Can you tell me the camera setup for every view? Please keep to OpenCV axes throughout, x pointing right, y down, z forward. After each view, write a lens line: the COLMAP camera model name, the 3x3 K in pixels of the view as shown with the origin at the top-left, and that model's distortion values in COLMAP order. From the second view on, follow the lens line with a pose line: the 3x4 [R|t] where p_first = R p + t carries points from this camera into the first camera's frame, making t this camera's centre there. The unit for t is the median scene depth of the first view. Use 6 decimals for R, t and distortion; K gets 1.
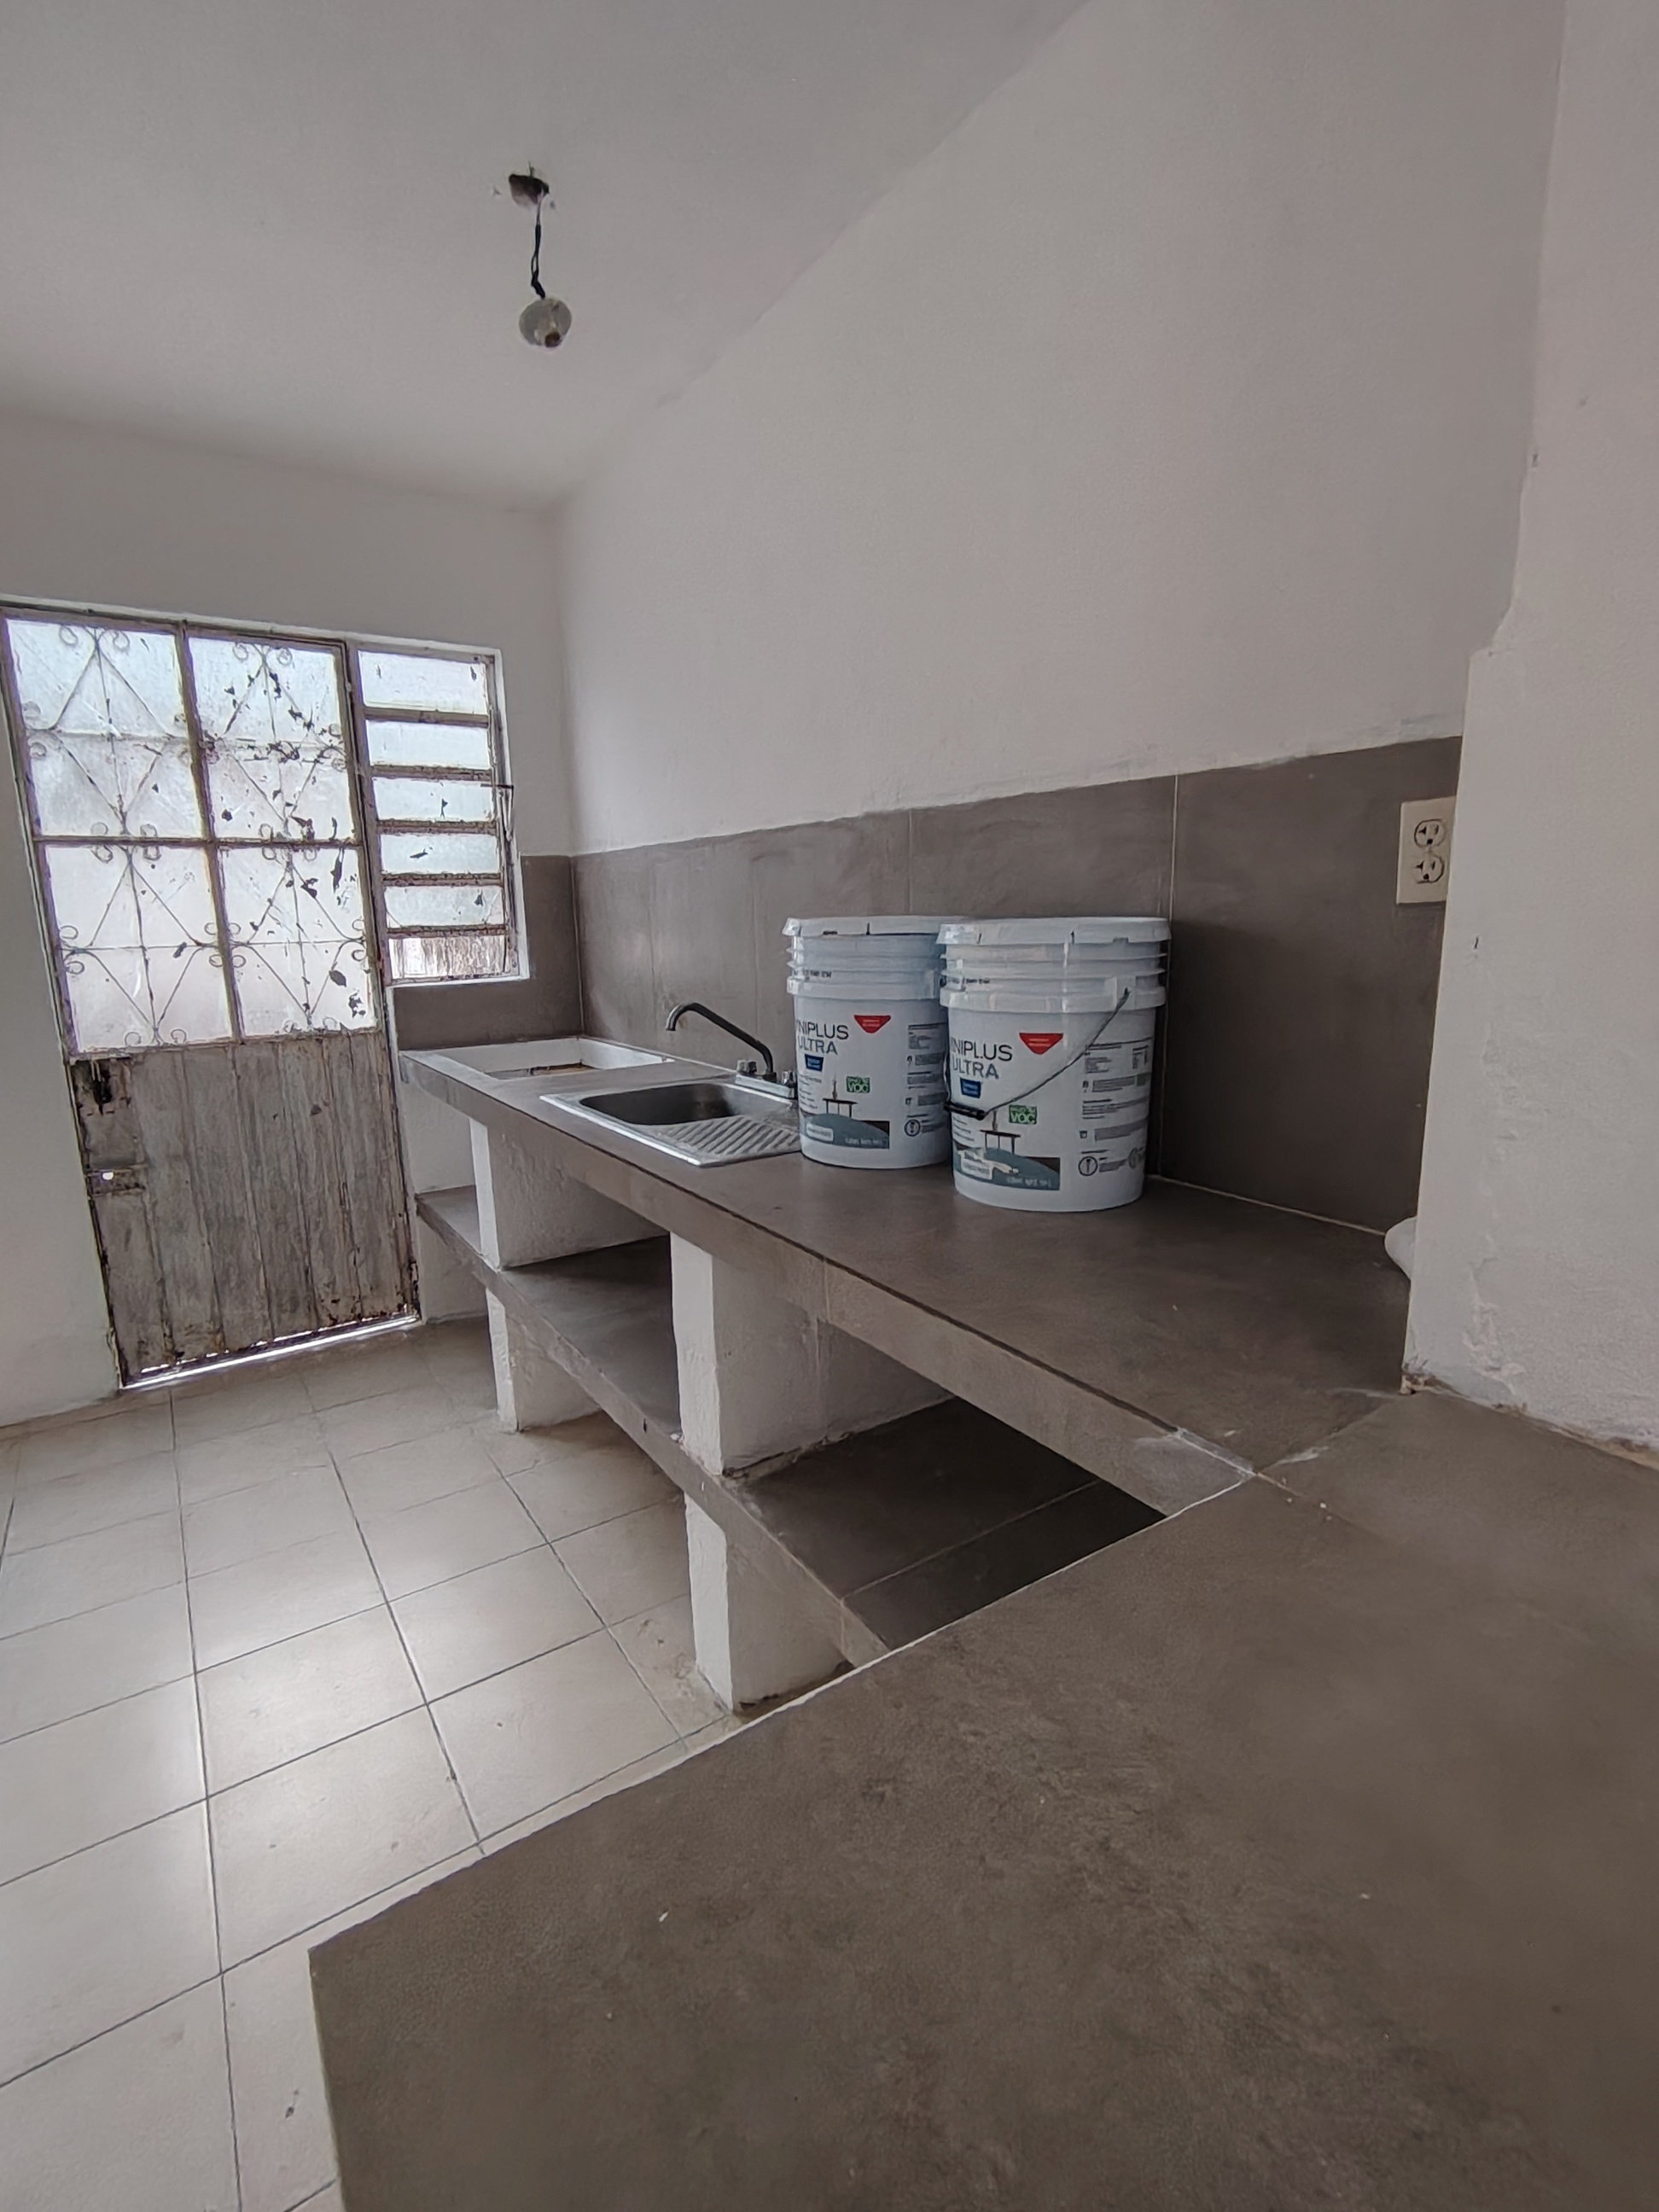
lens RADIAL K [[1030.4, 0, 845.5], [0, 1030.4, 1104.3], [0, 0, 1]] dist [0.002843, -0.000416]
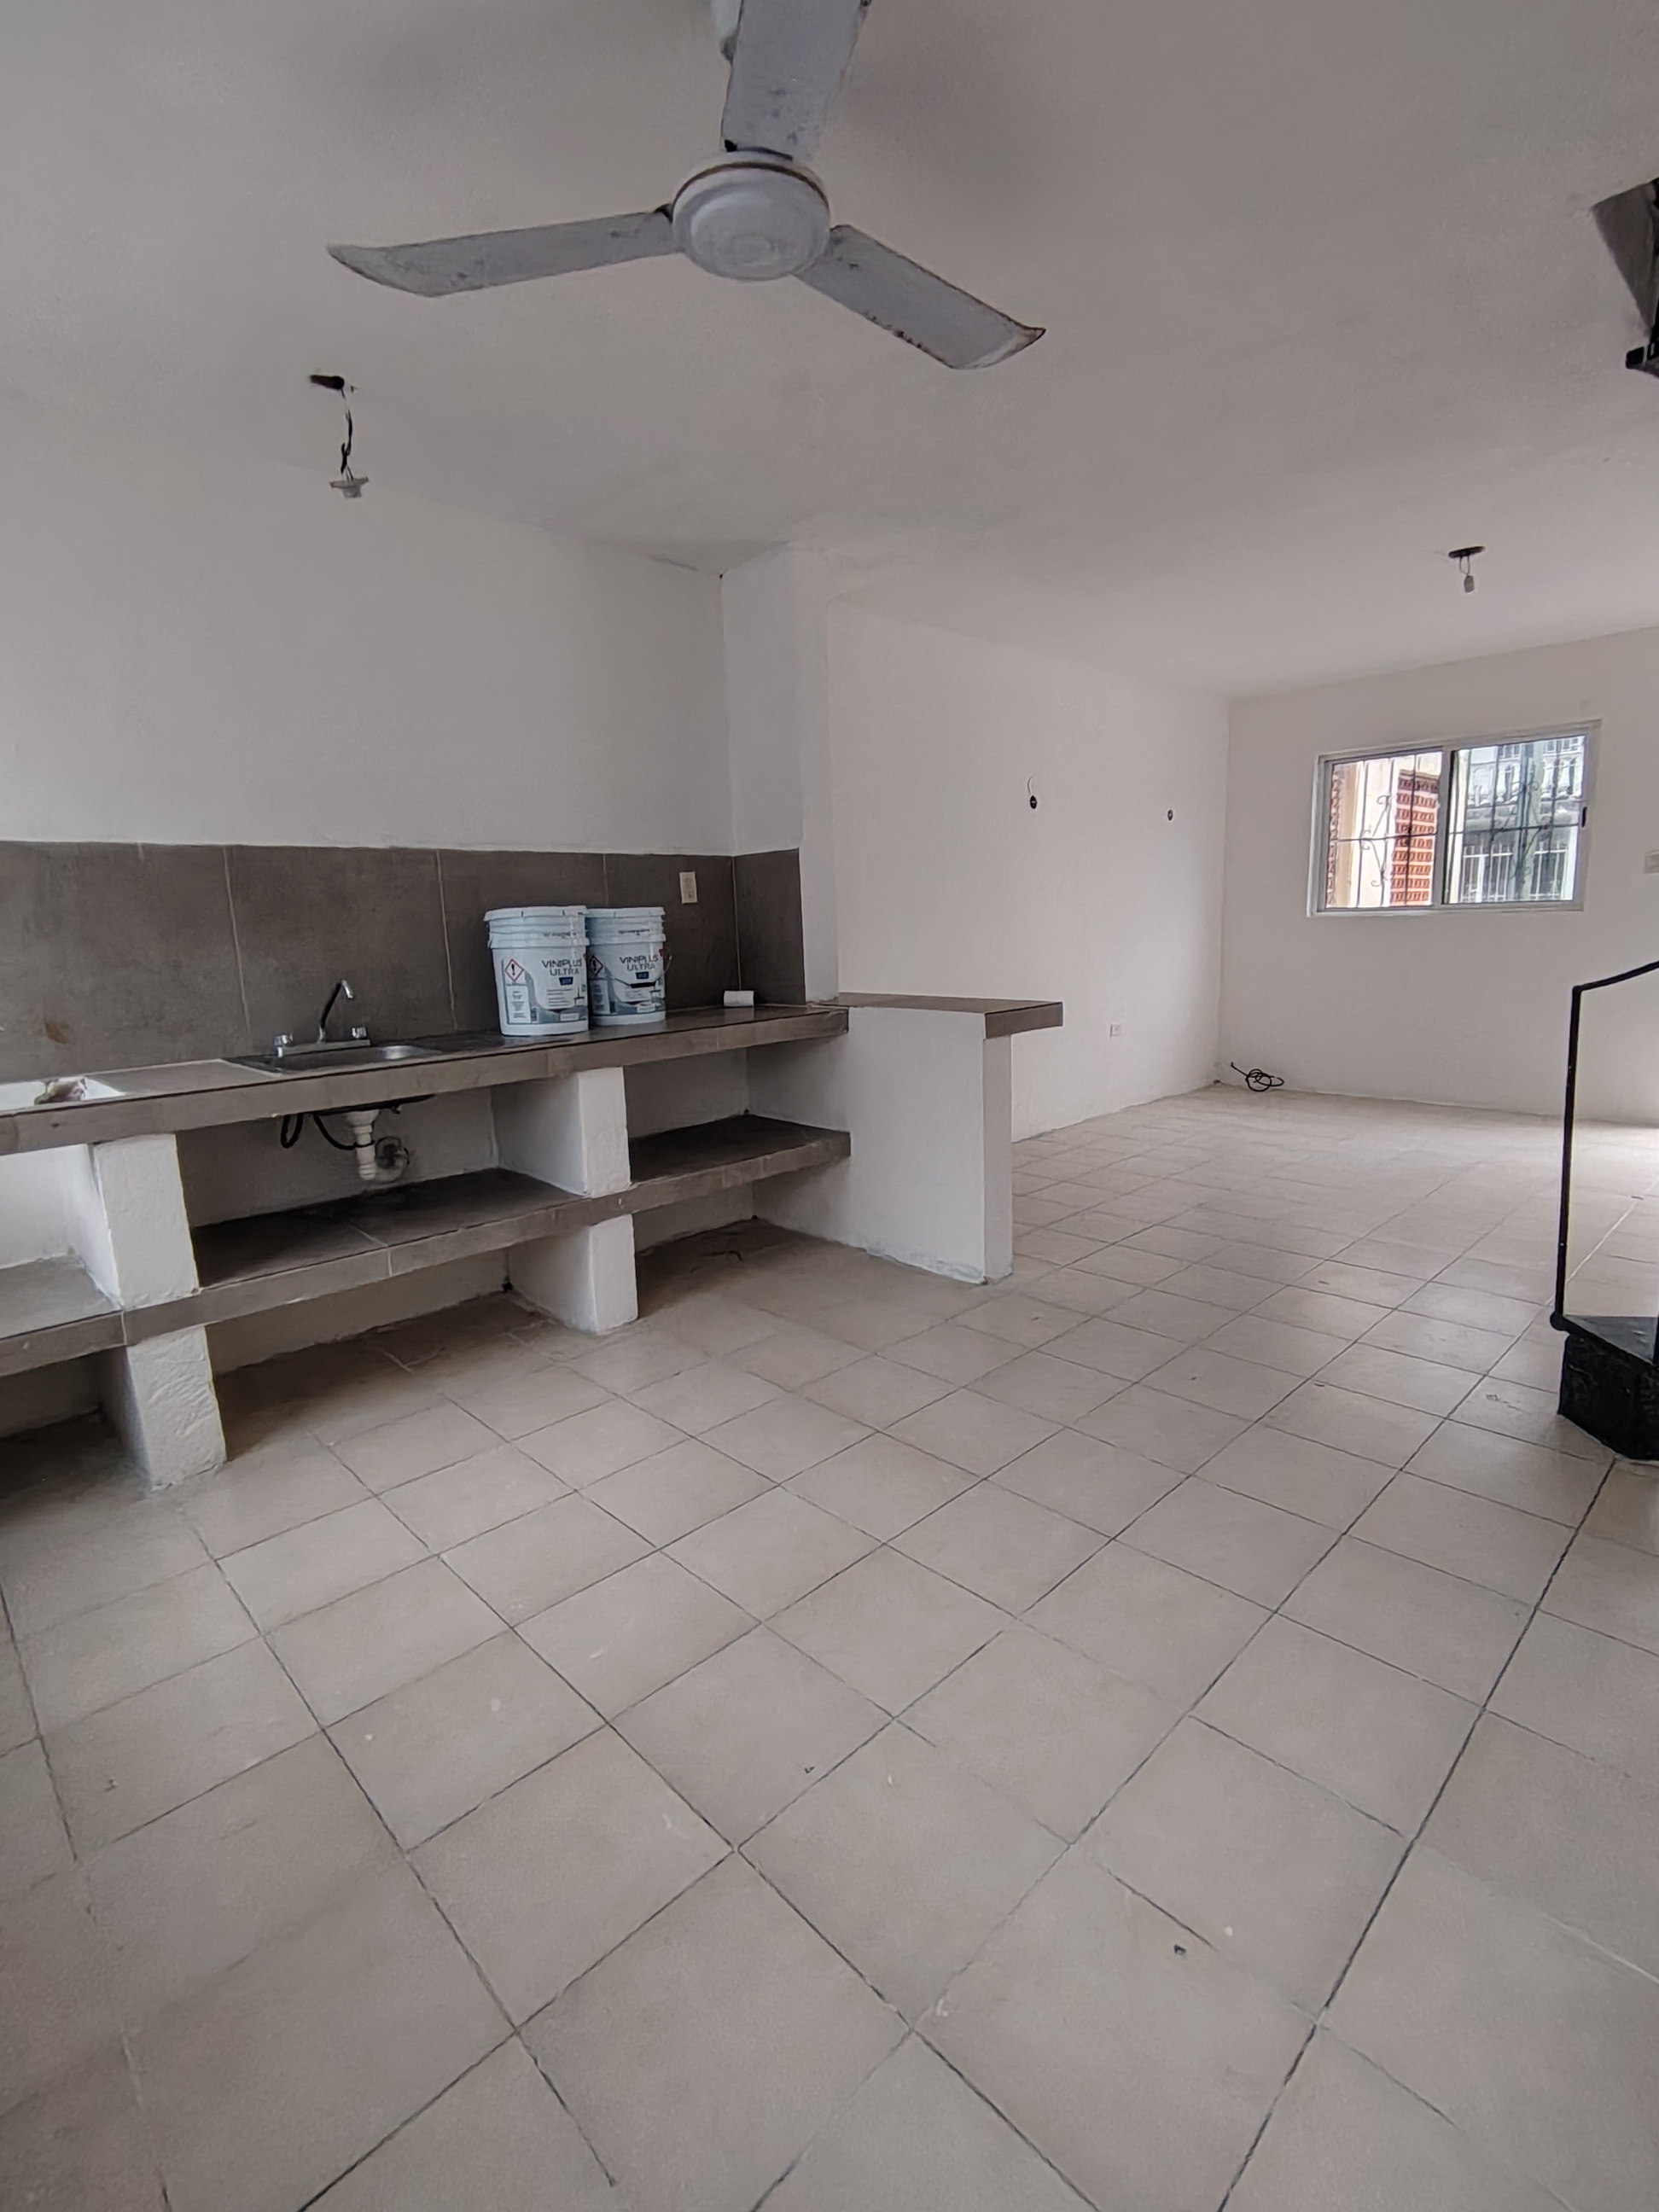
lens RADIAL K [[1030.4, 0, 829.1], [0, 1030.4, 1103.2], [0, 0, 1]] dist [0.002843, -0.000416]
pose [[-0.174958, -0.148202, 0.973358, -0.813654], [0.227893, 0.955664, 0.186471, -0.027698], [-0.957838, 0.254446, -0.133426, 0.335209]]
